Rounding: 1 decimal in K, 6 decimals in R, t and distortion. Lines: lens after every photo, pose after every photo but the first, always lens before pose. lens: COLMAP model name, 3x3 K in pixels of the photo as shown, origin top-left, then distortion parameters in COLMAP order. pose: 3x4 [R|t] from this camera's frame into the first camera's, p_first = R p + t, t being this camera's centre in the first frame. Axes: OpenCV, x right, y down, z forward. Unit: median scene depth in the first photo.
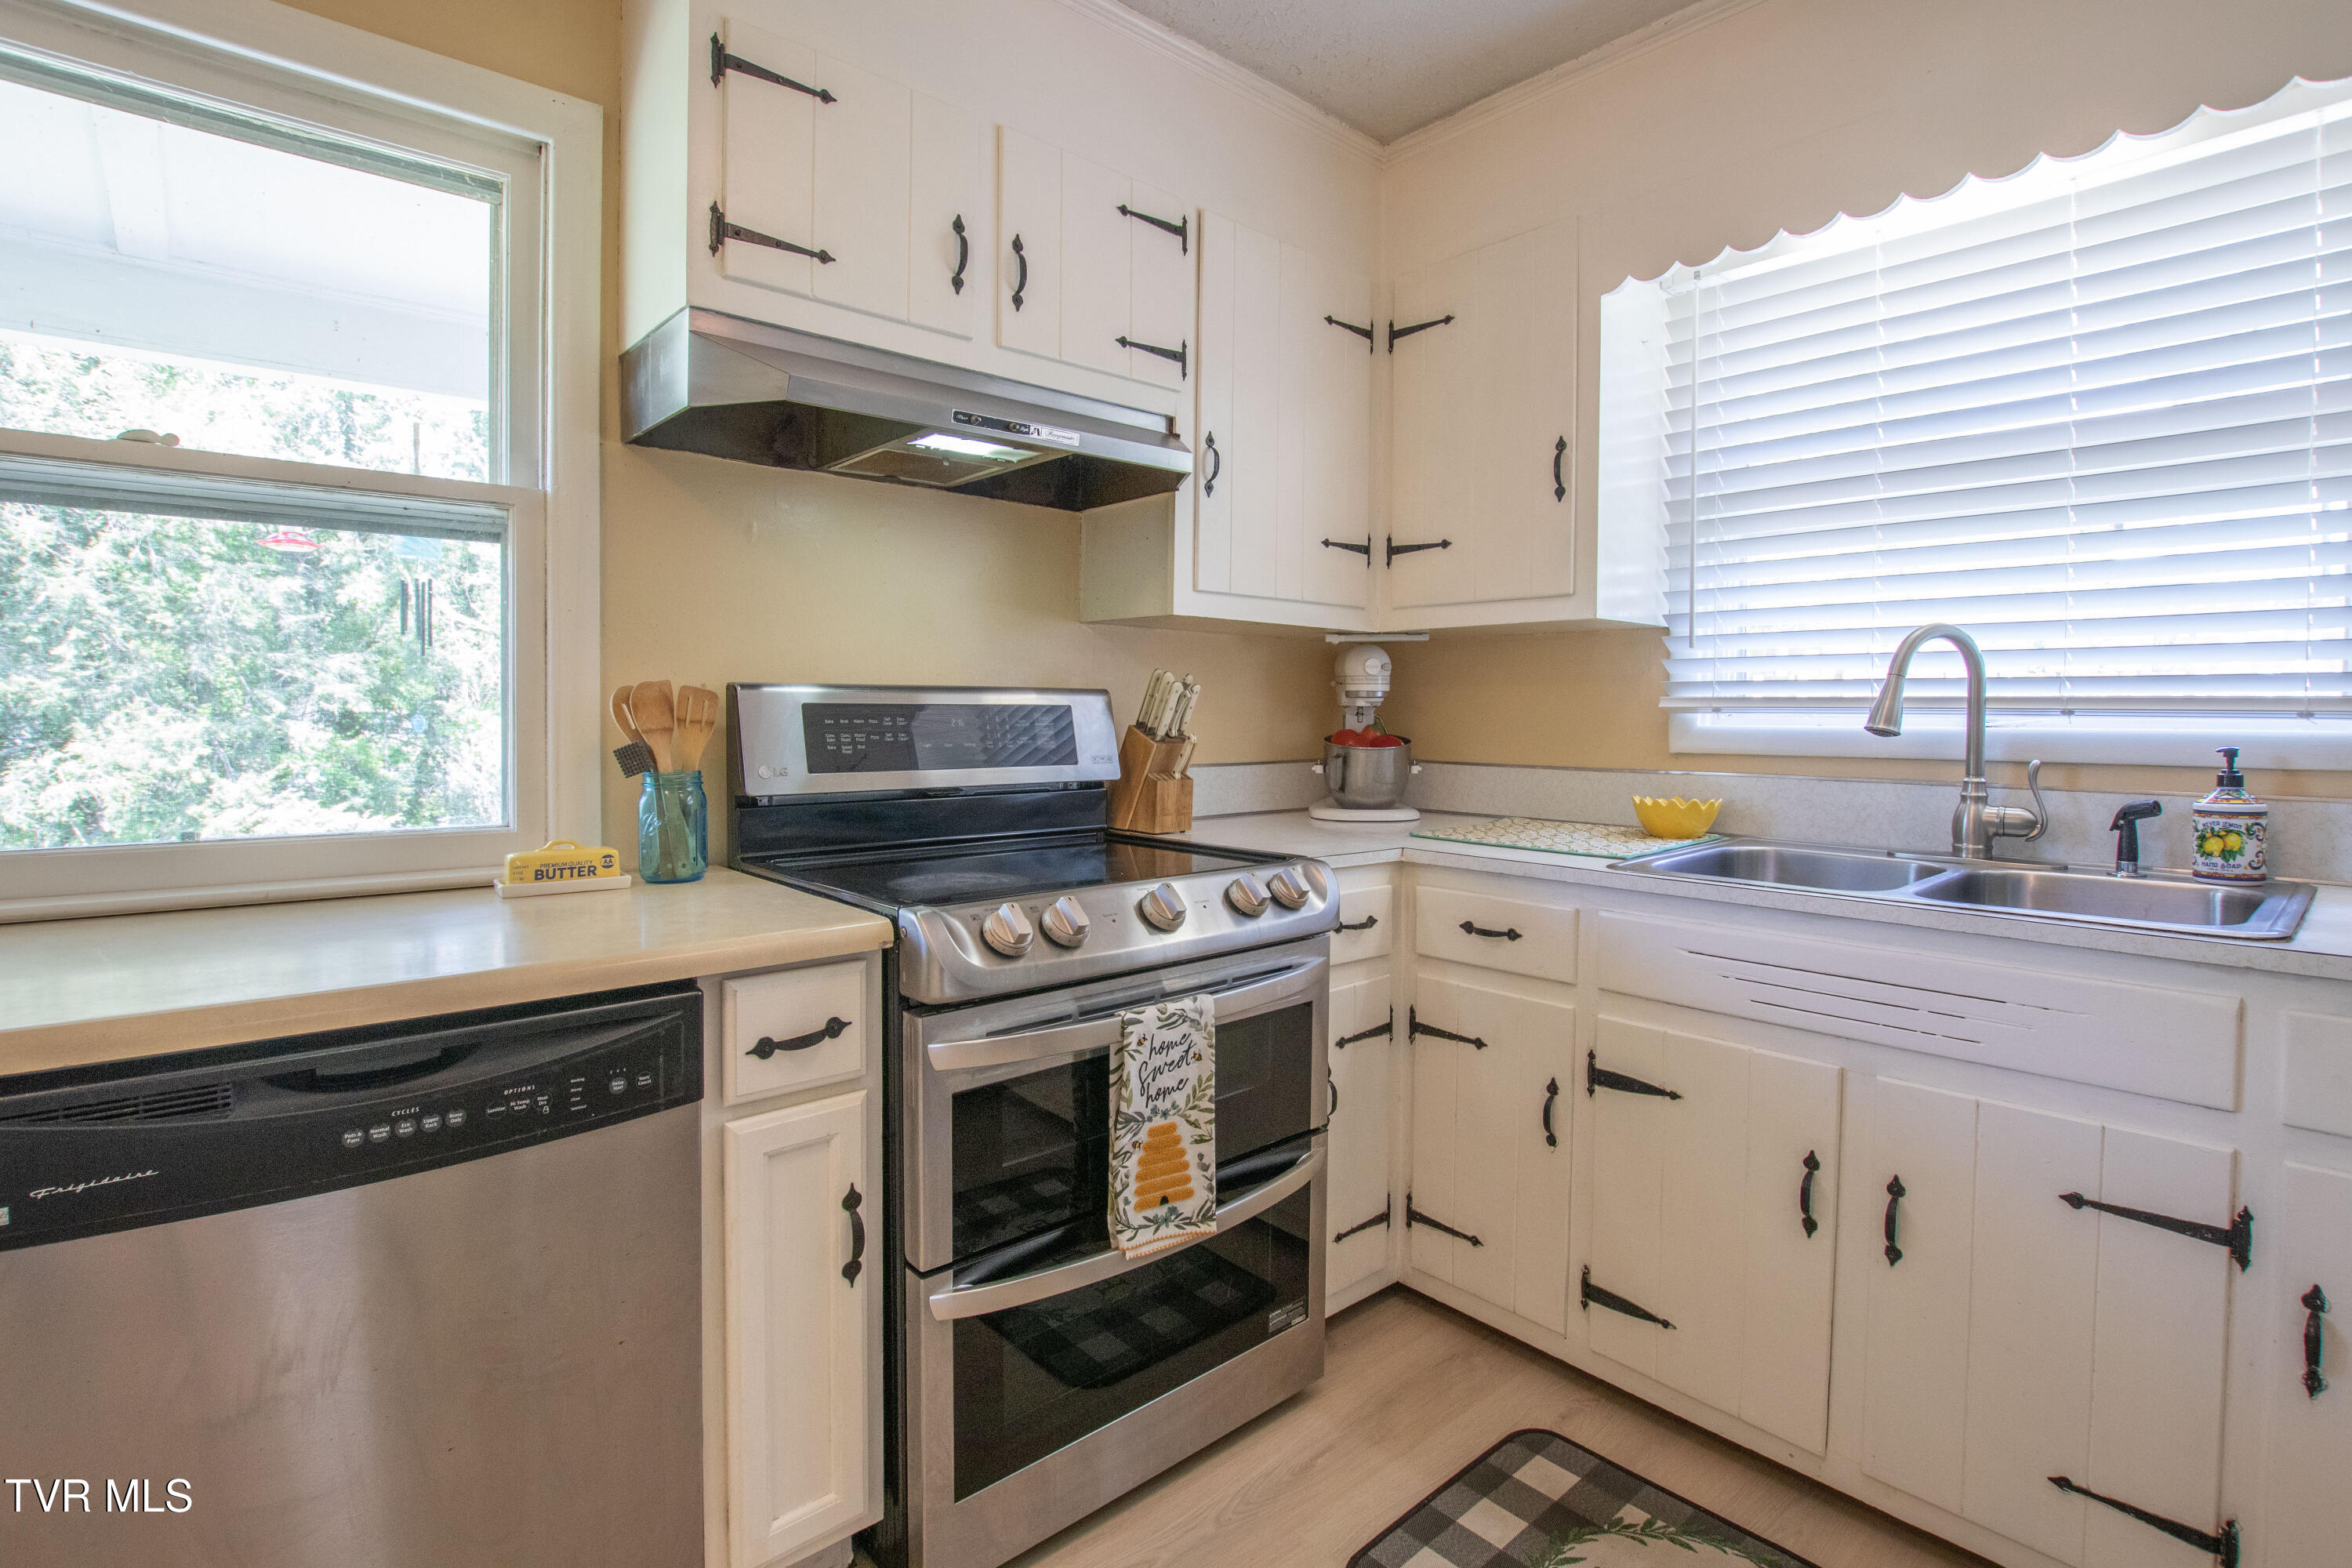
lens RADIAL K [[1117.2, 0, 1171.2], [0, 1117.2, 737.9], [0, 0, 1]] dist [-0.033505, 0.004780]
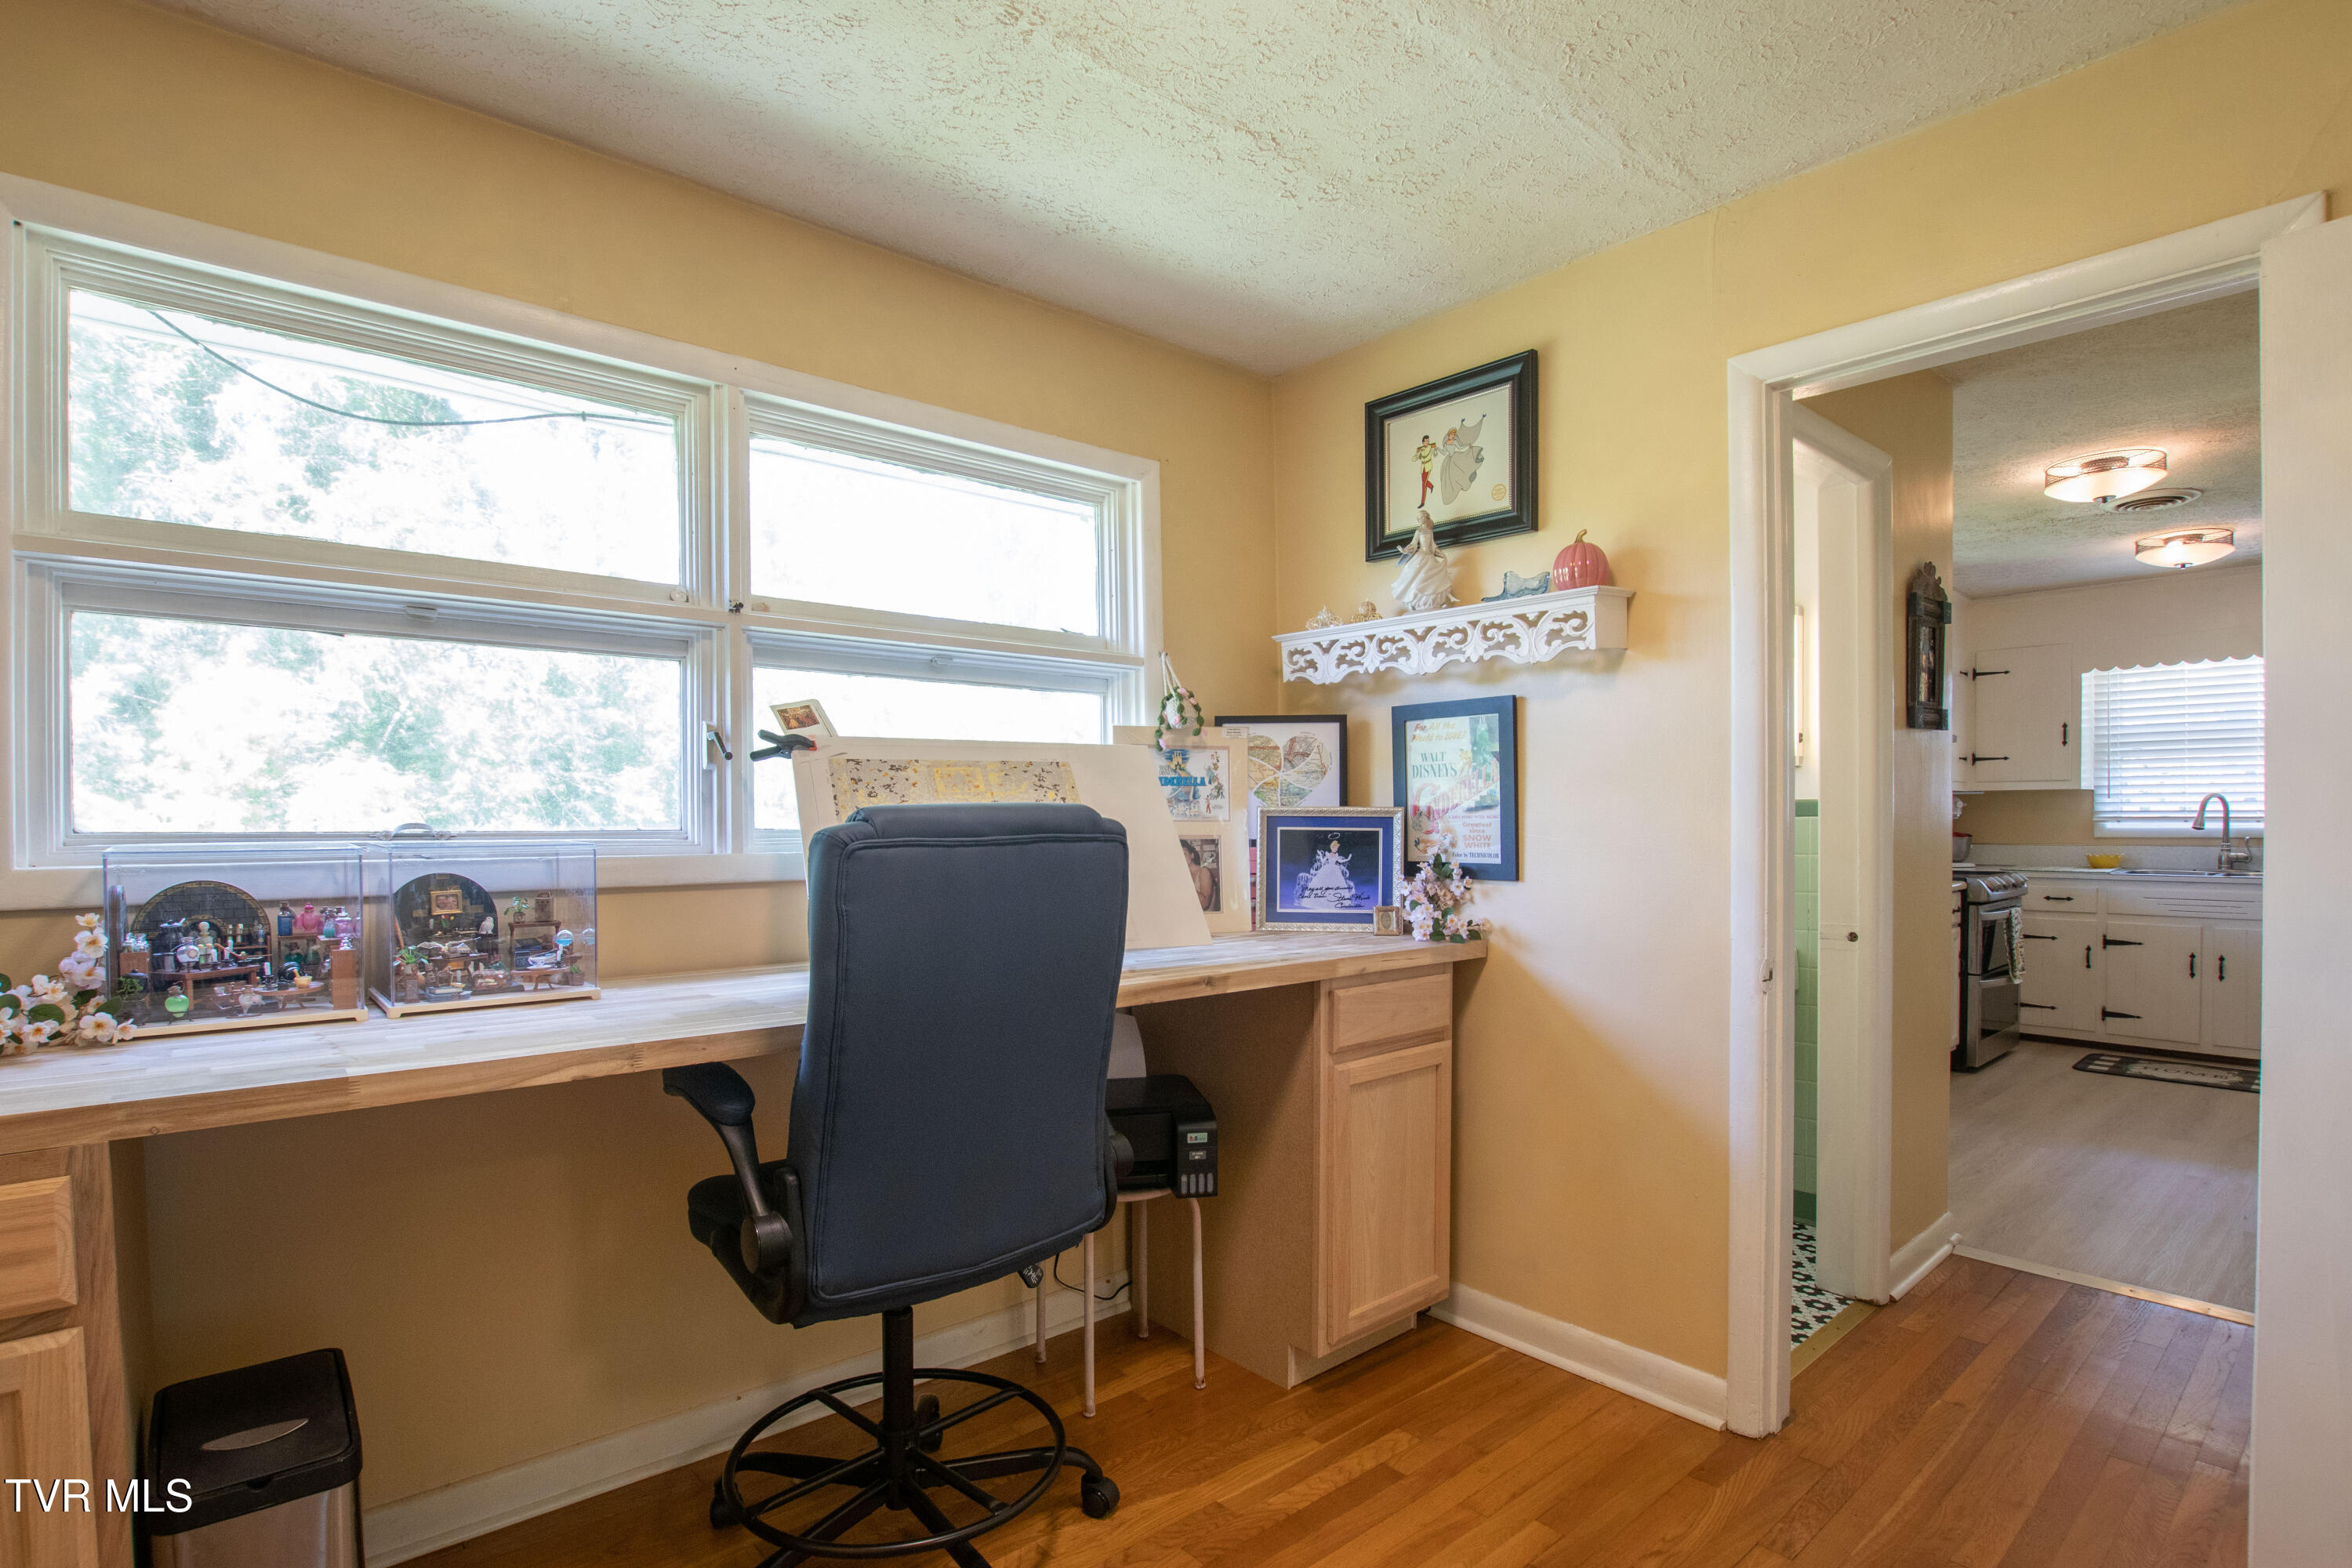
lens RADIAL K [[1117.2, 0, 1199.5], [0, 1117.2, 829.3], [0, 0, 1]] dist [-0.033505, 0.004780]
pose [[0.999952, -0.008478, -0.004809, -2.097140], [0.008392, 0.999811, -0.017549, 0.026941], [0.004957, 0.017507, 0.999834, -2.025579]]
